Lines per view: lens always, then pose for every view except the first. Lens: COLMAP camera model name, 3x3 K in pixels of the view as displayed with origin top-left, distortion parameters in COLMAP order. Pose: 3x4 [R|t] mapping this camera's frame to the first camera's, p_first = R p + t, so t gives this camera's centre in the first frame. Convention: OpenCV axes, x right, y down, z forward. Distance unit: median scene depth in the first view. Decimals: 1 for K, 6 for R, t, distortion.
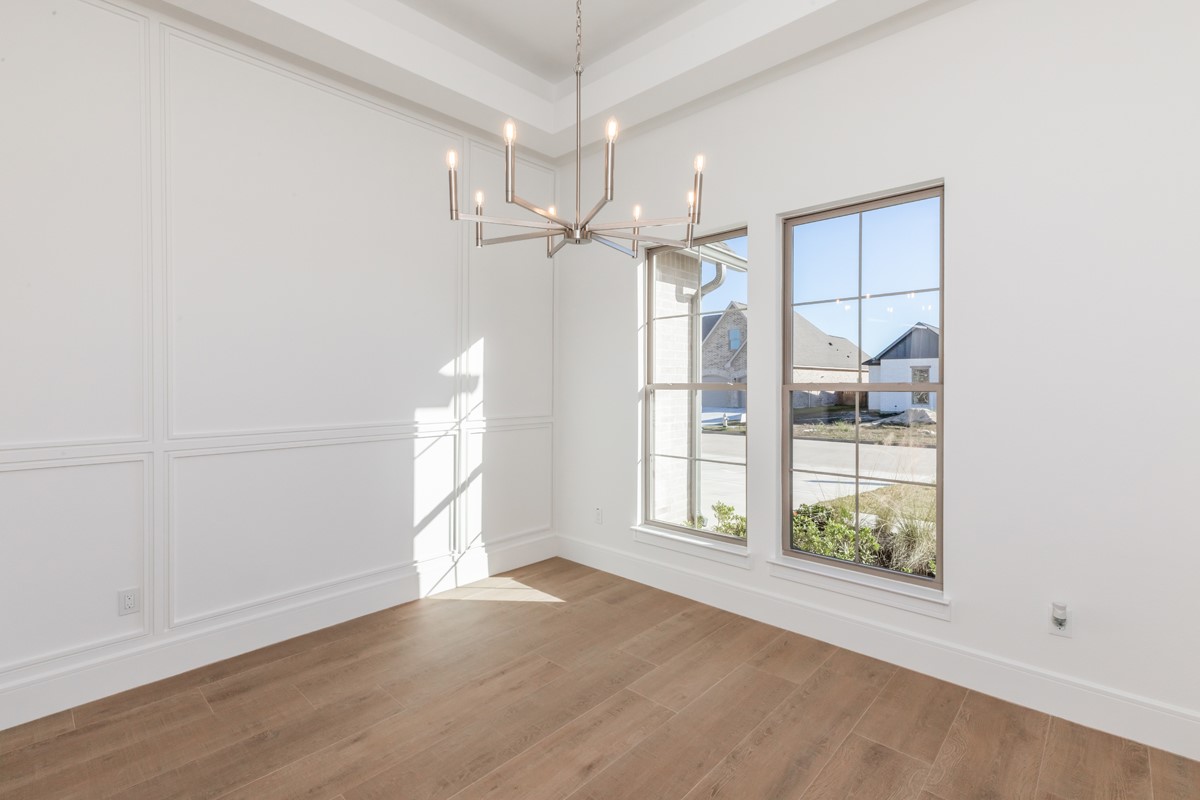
lens RADIAL K [[541.6, 0, 598.2], [0, 541.6, 391.1], [0, 0, 1]] dist [0.005665, -0.000446]
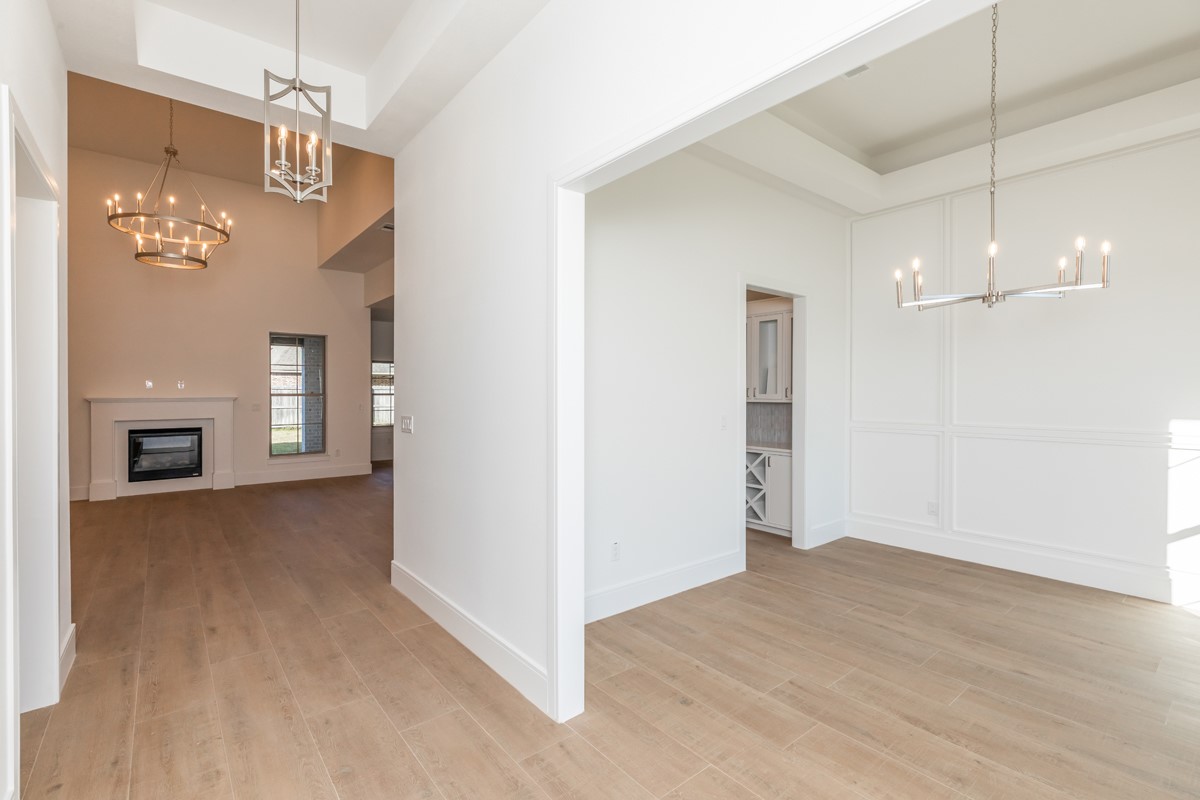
lens RADIAL K [[541.6, 0, 603.3], [0, 541.6, 390.0], [0, 0, 1]] dist [0.005665, -0.000446]
pose [[-0.112036, 0.001614, -0.993703, 0.823471], [-0.009847, 0.999948, 0.002735, -0.016845], [0.993655, 0.010092, -0.112015, 0.039700]]
